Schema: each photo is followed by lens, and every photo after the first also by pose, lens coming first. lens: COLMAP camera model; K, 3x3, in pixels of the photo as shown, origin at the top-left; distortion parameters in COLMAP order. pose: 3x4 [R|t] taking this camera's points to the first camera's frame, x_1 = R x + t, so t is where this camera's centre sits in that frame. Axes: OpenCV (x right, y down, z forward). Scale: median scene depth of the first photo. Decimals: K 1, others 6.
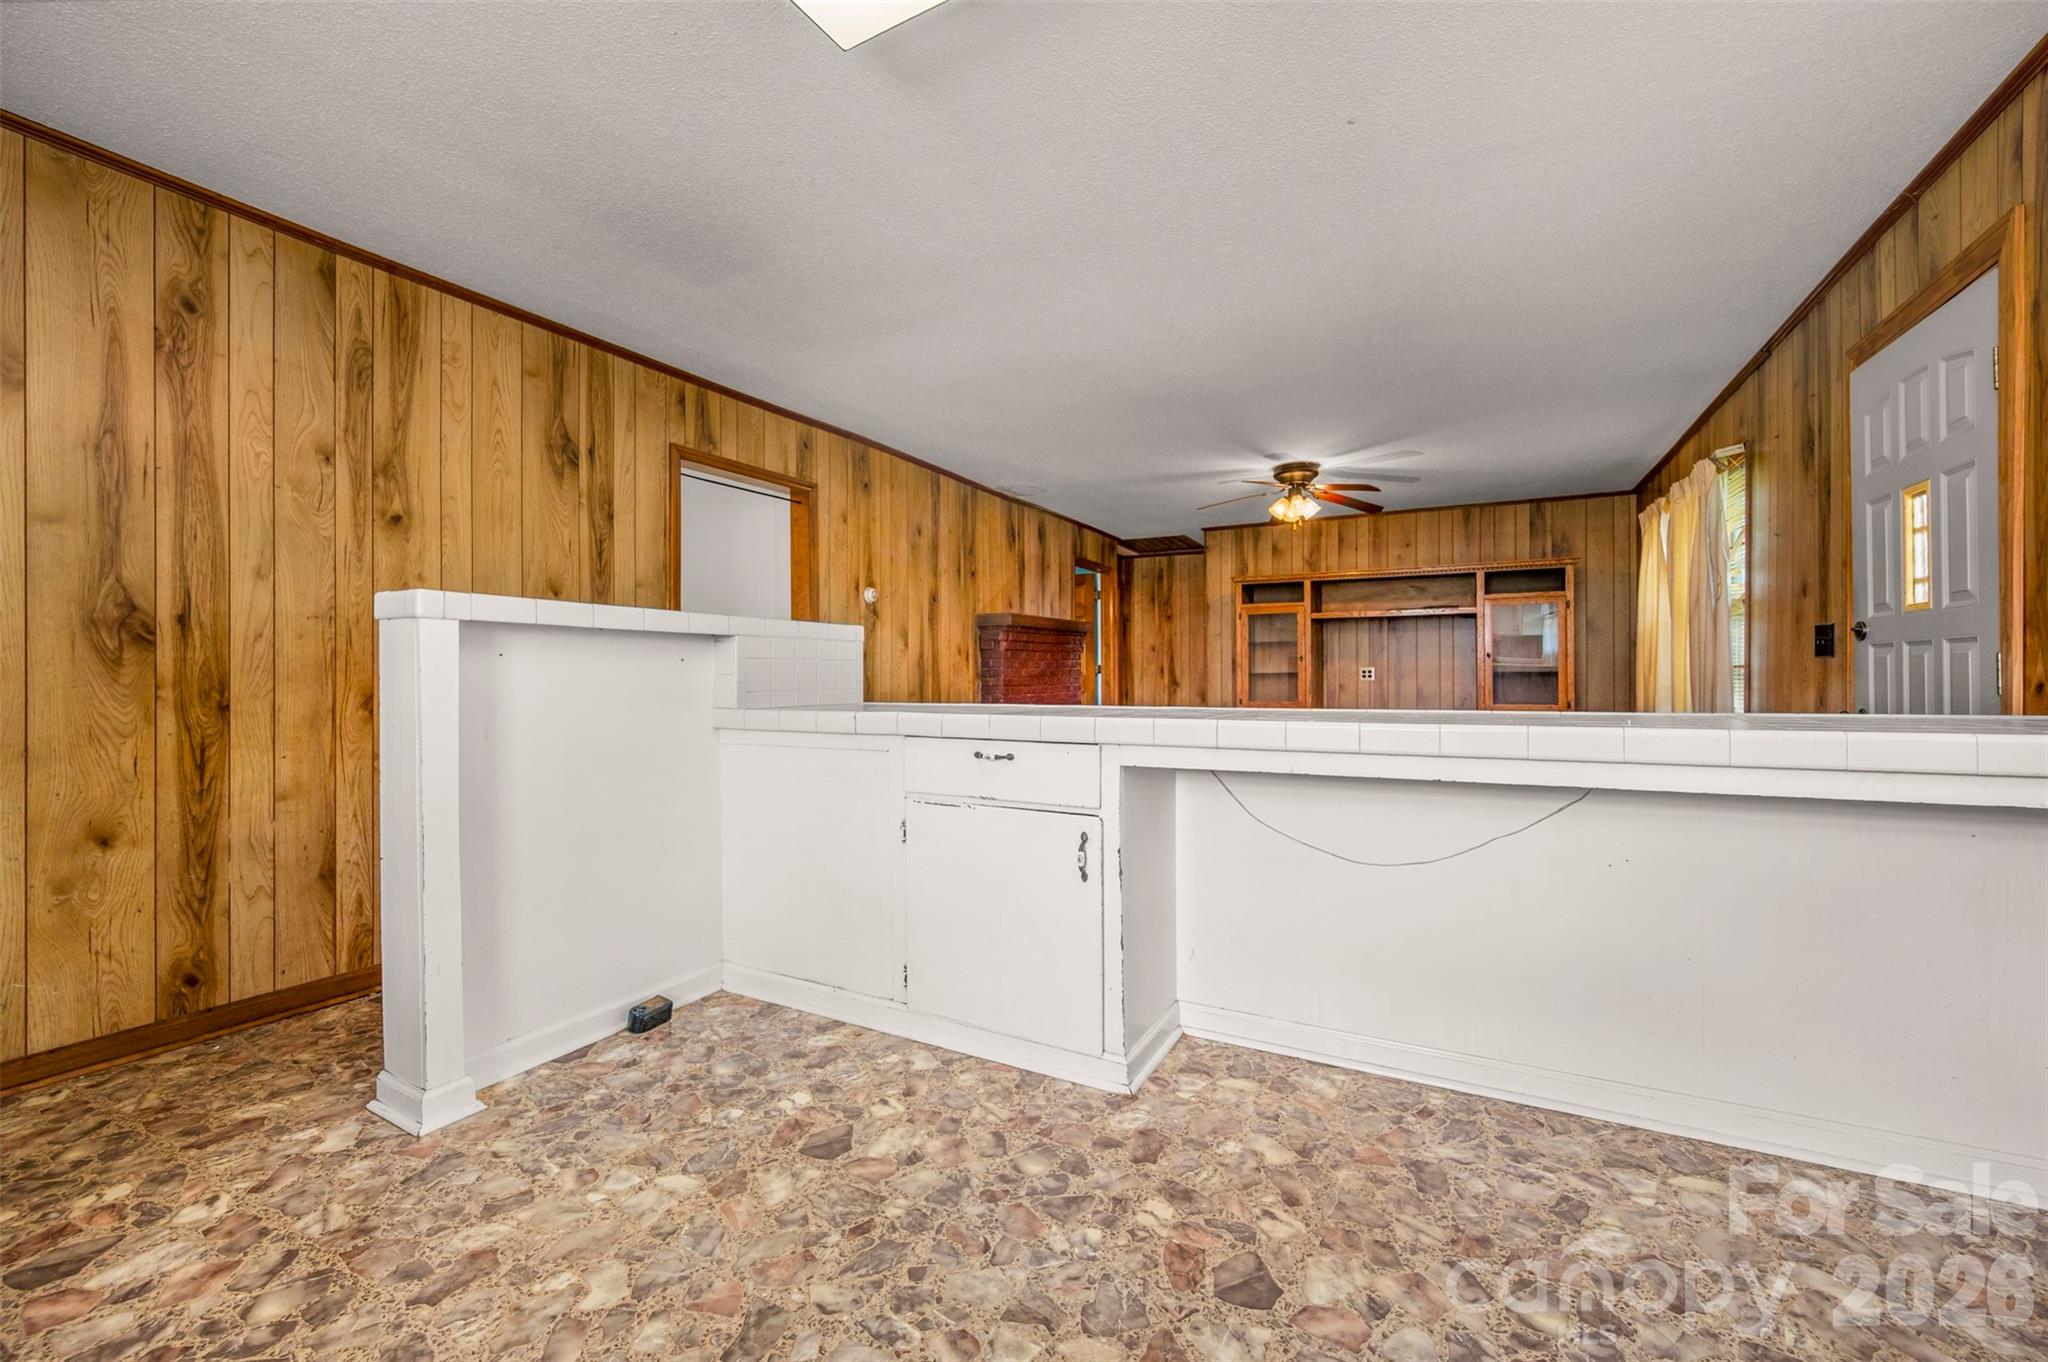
lens RADIAL K [[820.9, 0, 1028.1], [0, 820.9, 685.9], [0, 0, 1]] dist [-0.001092, 0.000006]
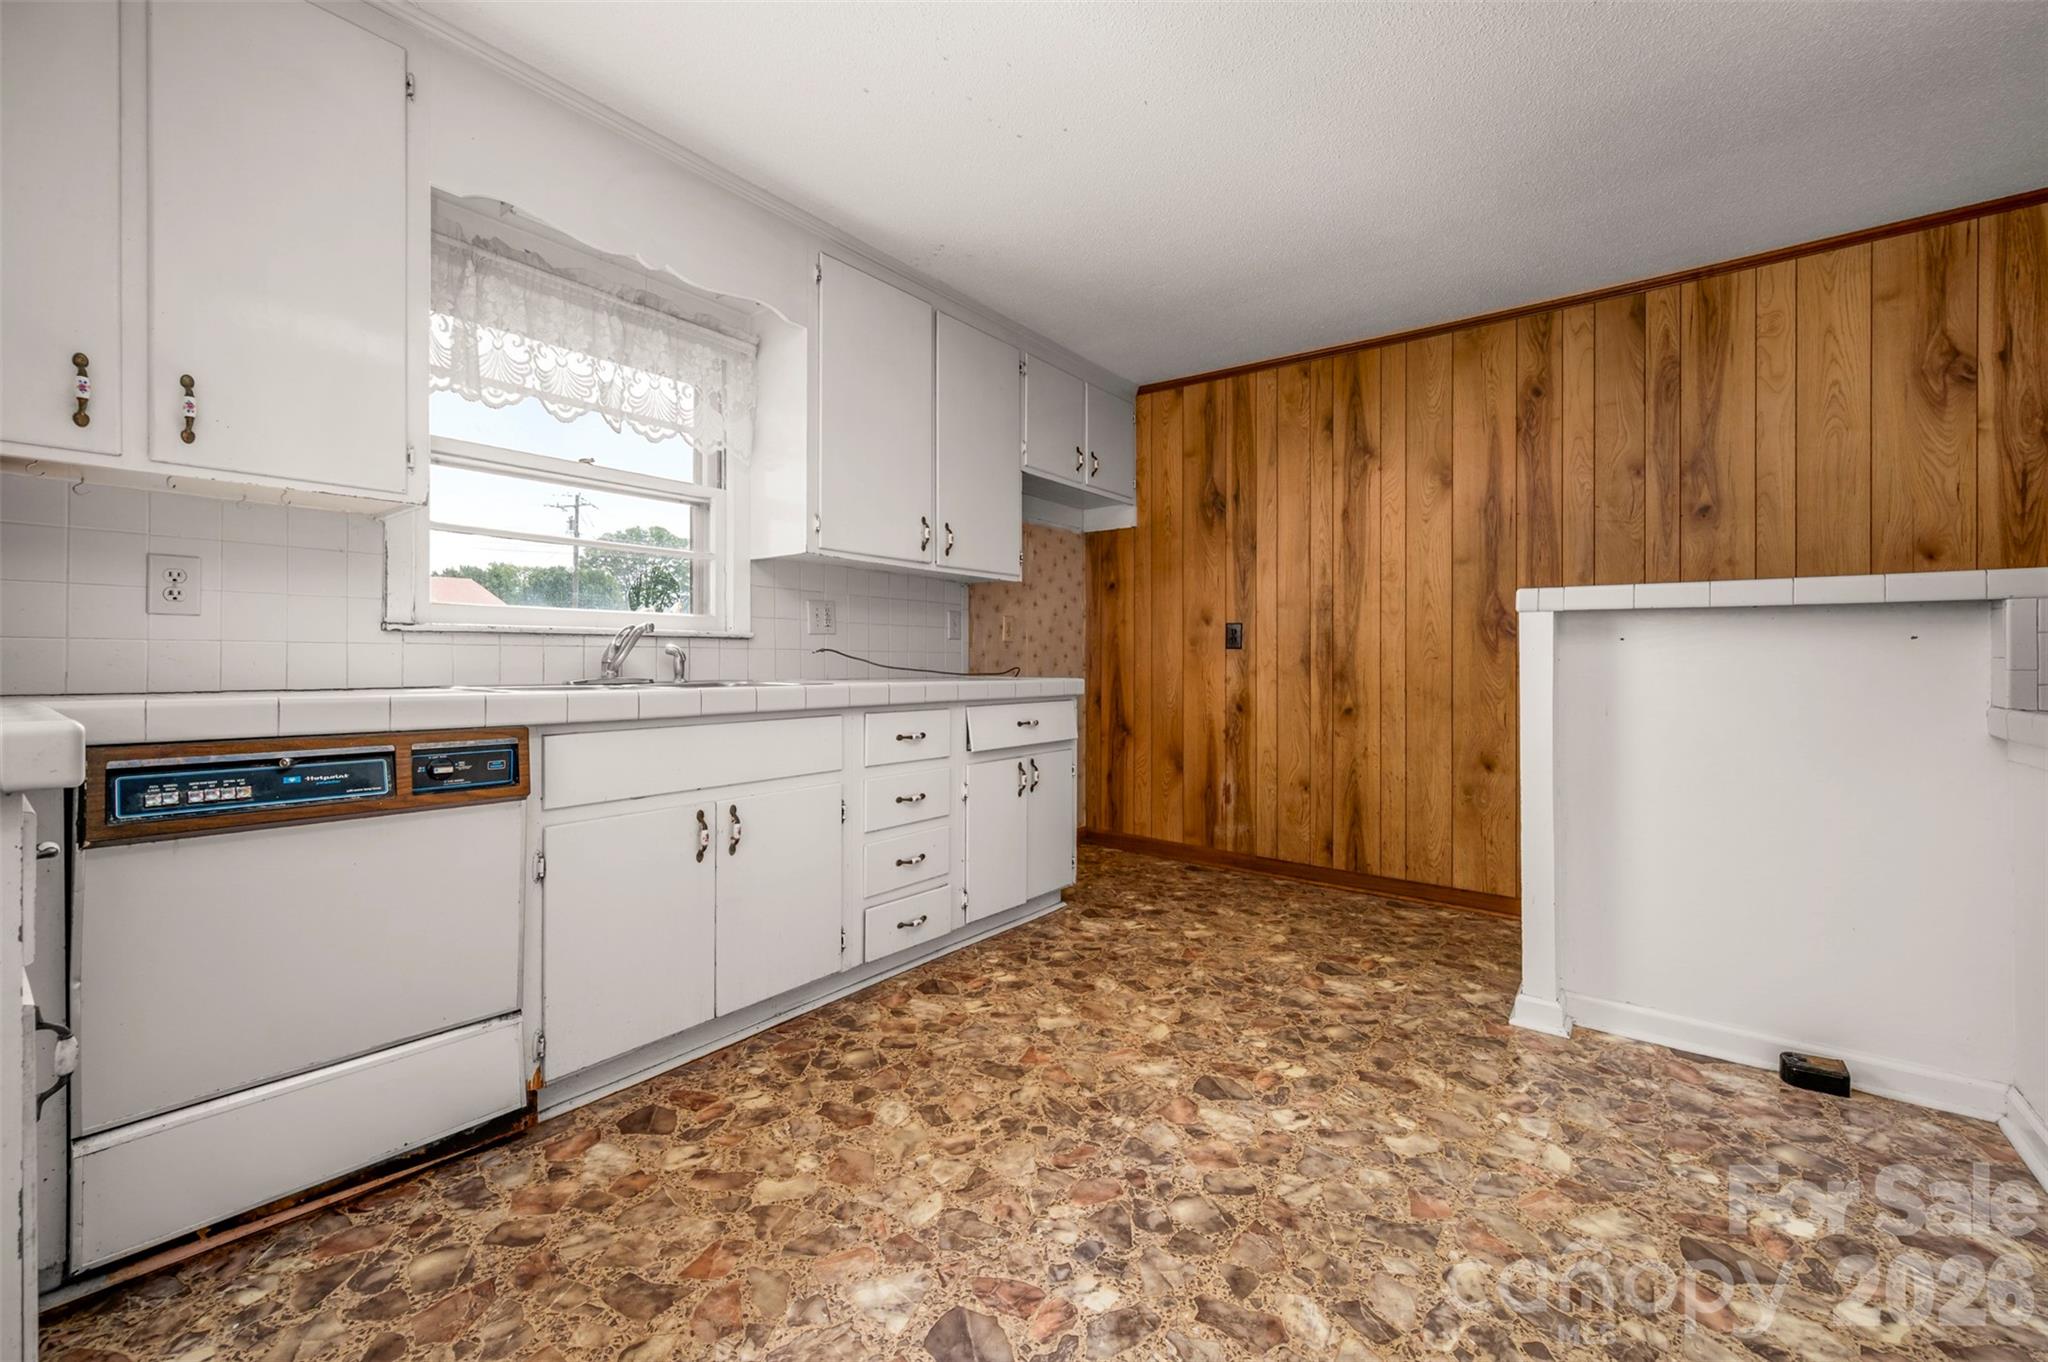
lens RADIAL K [[814.6, 0, 1024.3], [0, 814.6, 676.6], [0, 0, 1]] dist [0.000266, -0.000069]
pose [[-0.159626, 0.023487, -0.986898, 0.455288], [-0.013823, 0.999566, 0.026024, -0.005011], [0.987081, 0.017796, -0.159232, 0.343985]]
